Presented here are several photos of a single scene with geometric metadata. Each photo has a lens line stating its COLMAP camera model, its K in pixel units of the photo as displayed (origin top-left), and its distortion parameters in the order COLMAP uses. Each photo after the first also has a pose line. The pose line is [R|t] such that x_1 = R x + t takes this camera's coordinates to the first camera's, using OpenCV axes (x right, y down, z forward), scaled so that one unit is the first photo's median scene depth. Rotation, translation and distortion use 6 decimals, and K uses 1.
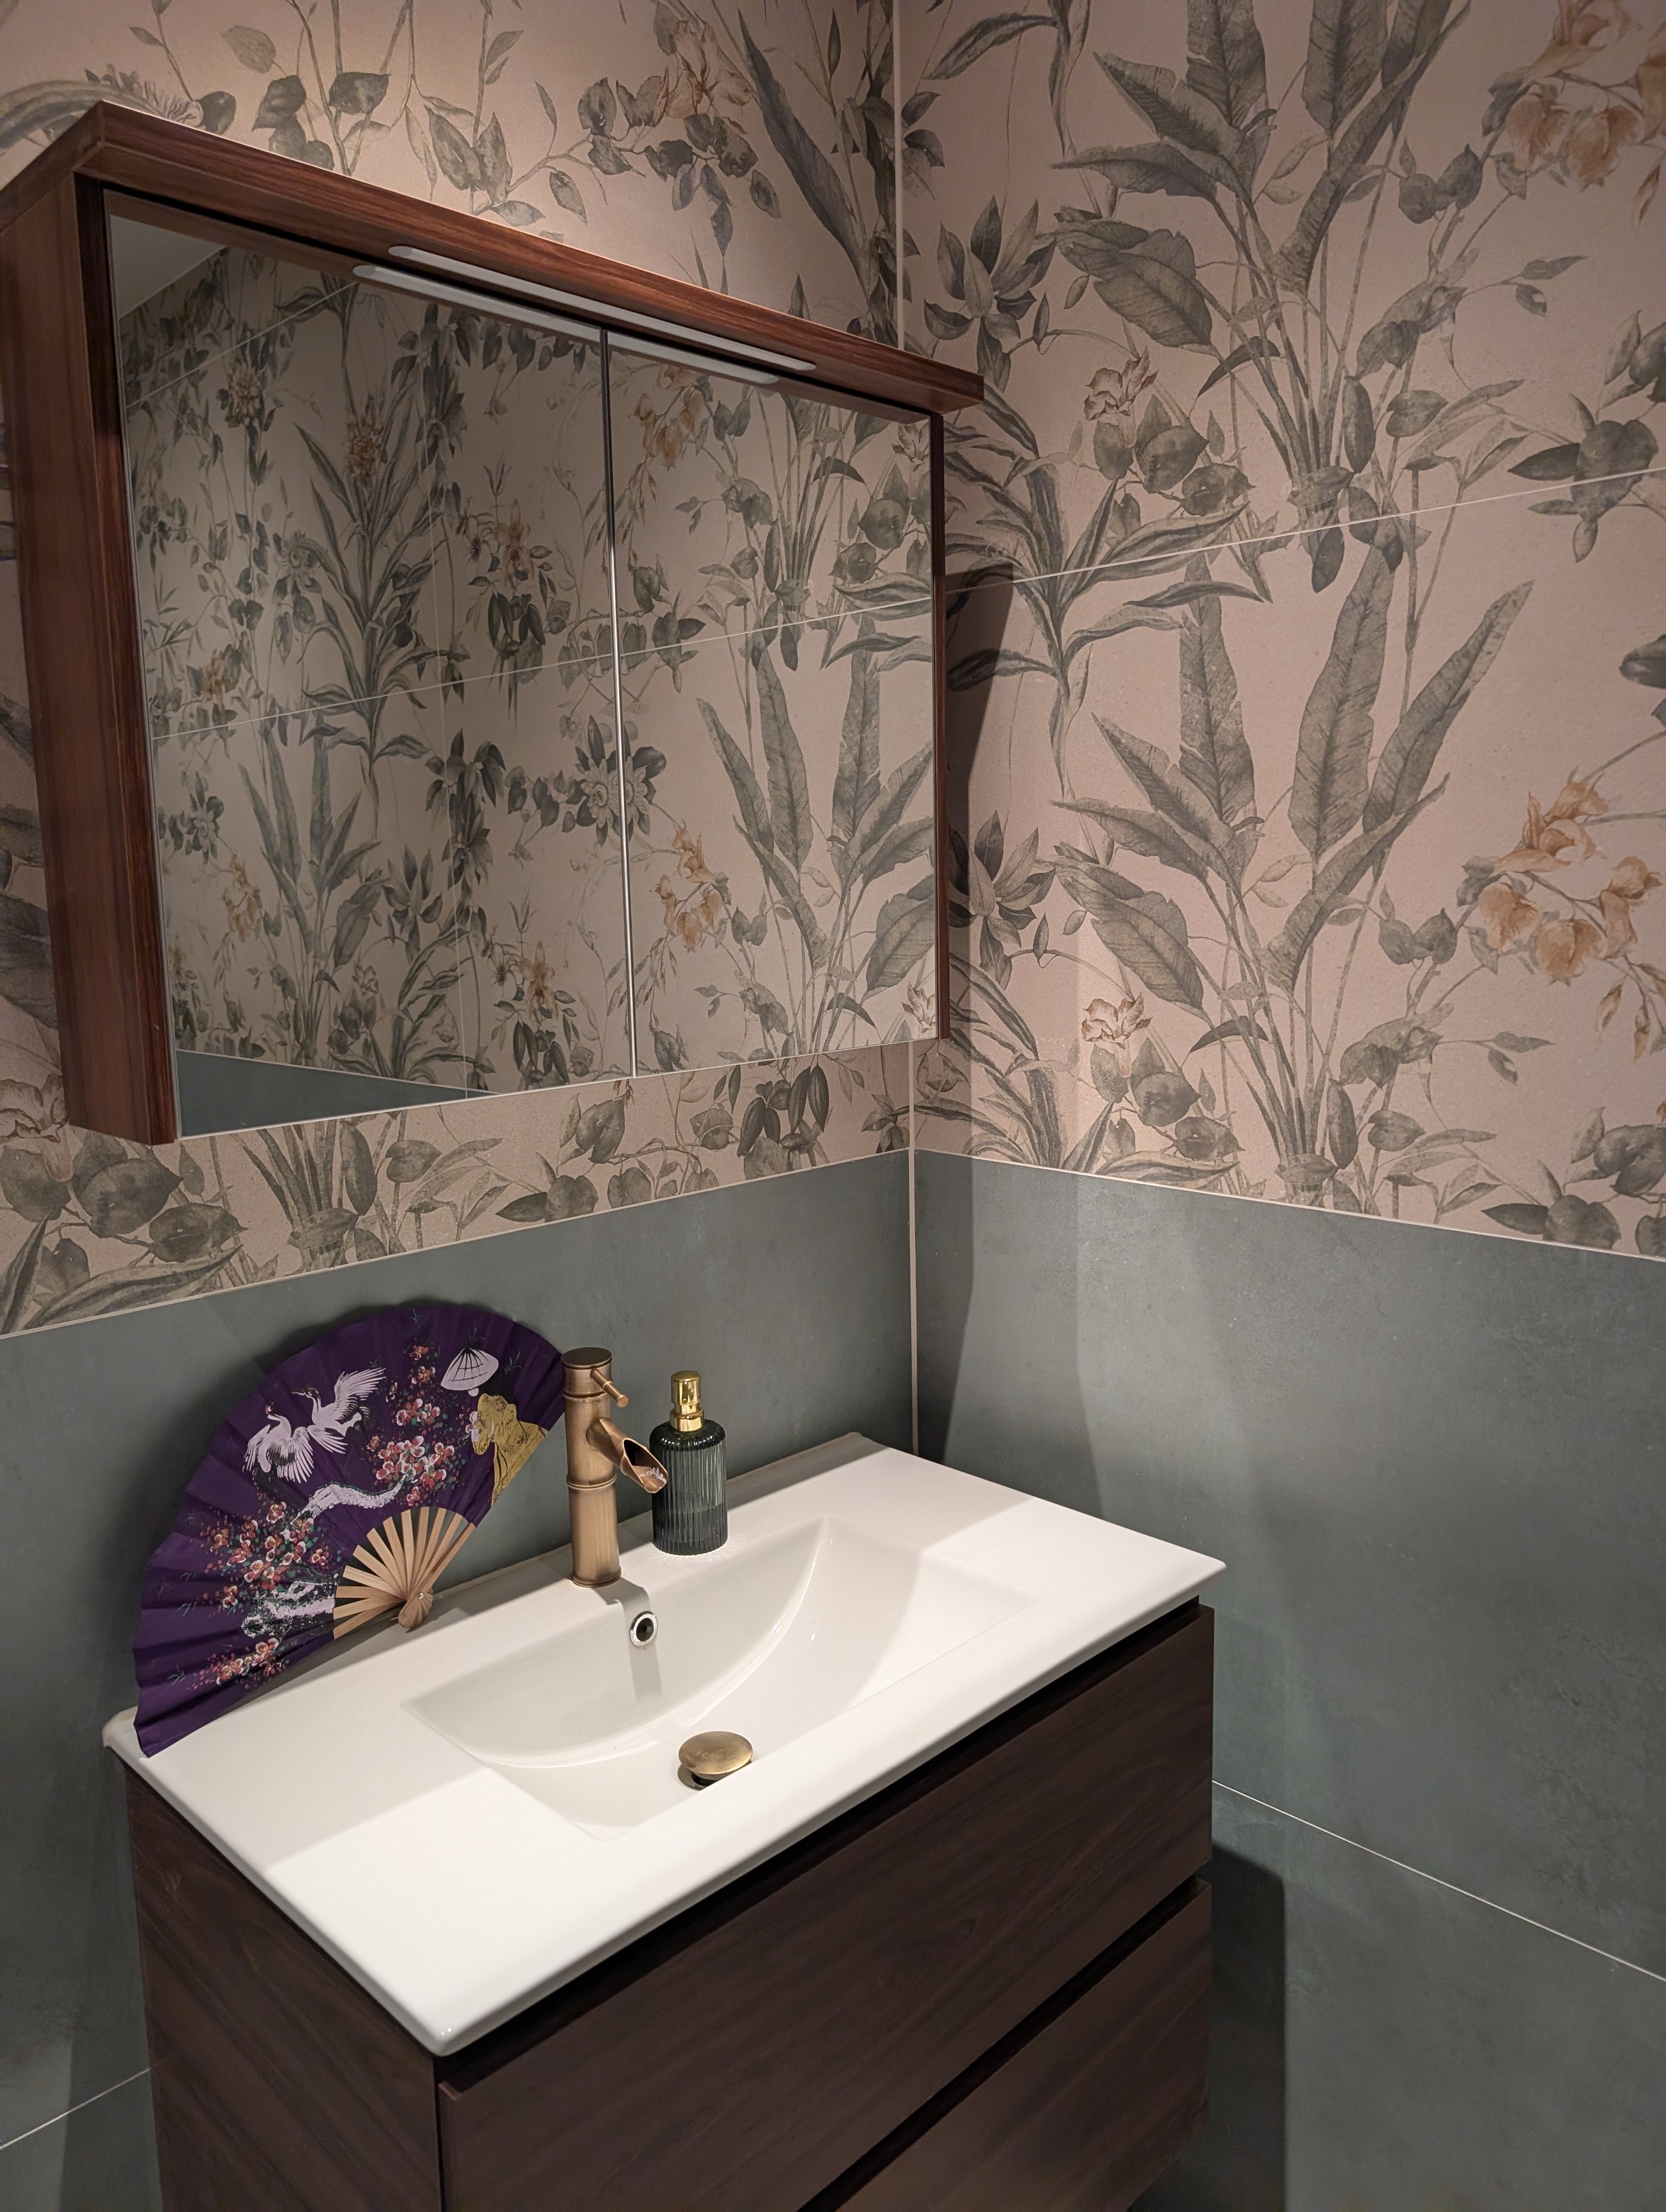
lens RADIAL K [[1608.8, 0, 839.0], [0, 1608.8, 1103.9], [0, 0, 1]] dist [-0.002200, -0.004384]
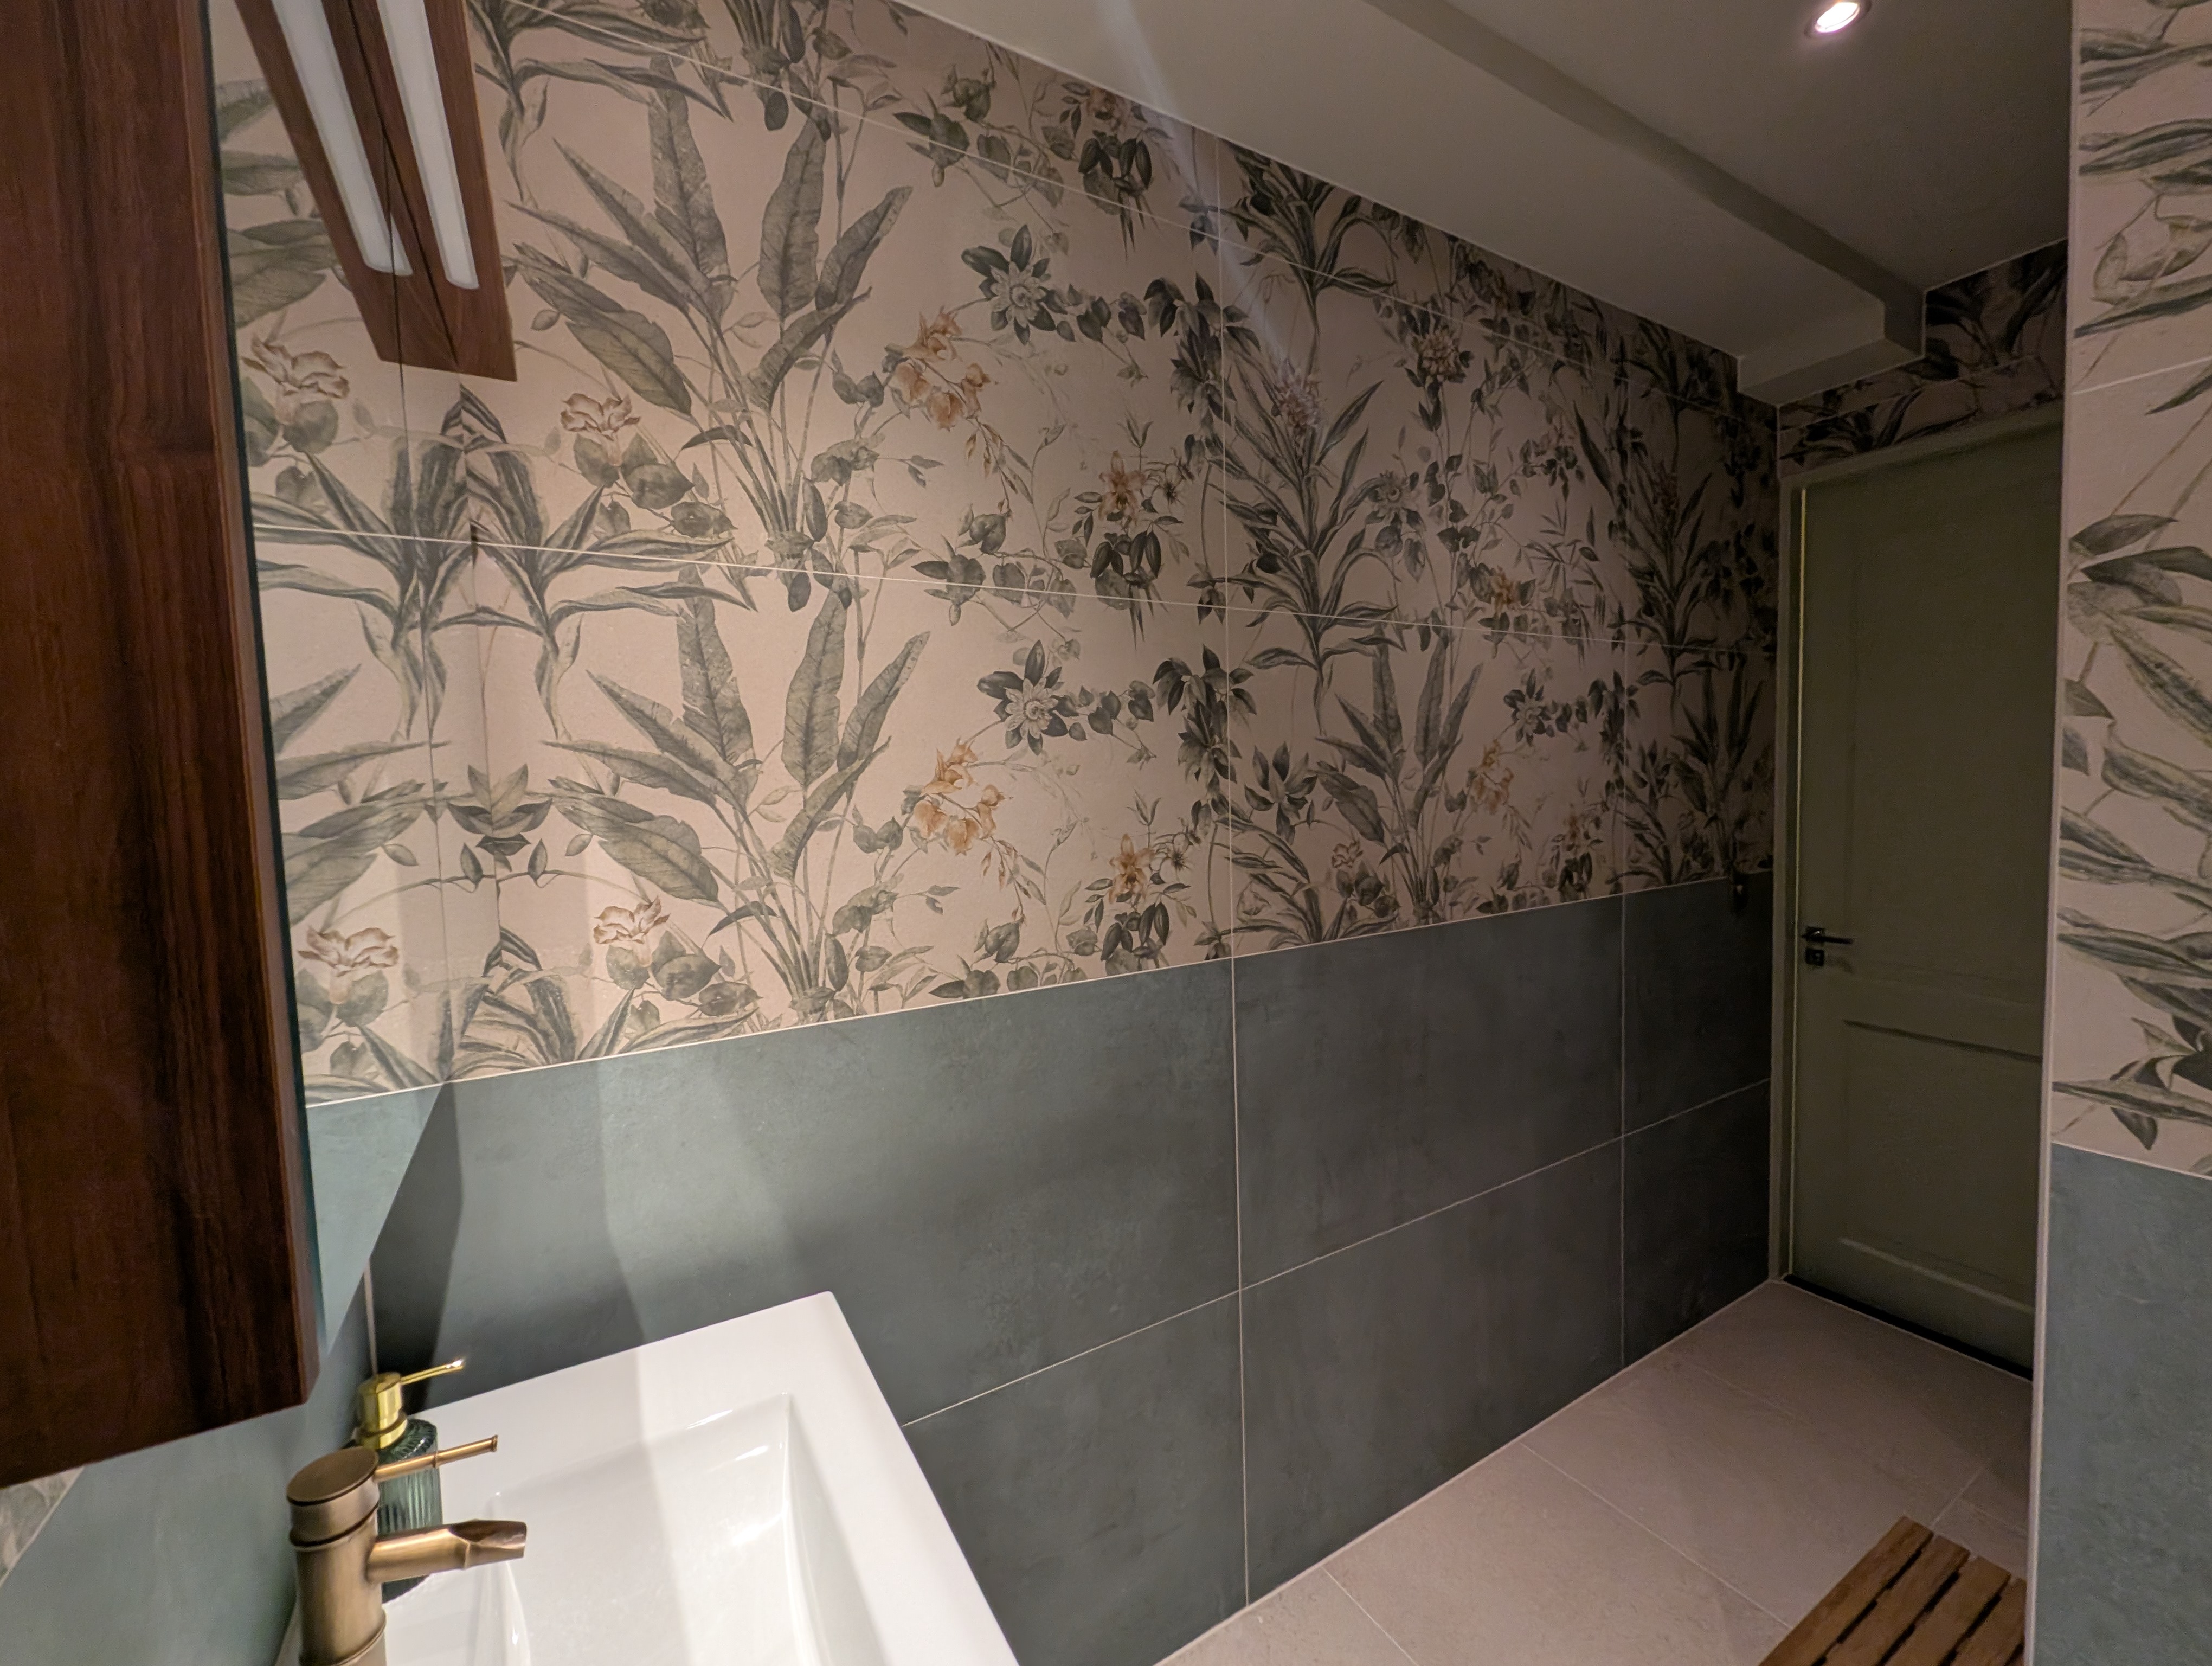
lens RADIAL K [[989.2, 0, 1120.6], [0, 989.2, 847.0], [0, 0, 1]] dist [-0.000365, -0.000718]
pose [[0.212465, -0.054639, 0.975640, -0.555248], [0.168276, 0.985565, 0.018549, -0.069166], [-0.962570, 0.160236, 0.218593, 0.547684]]
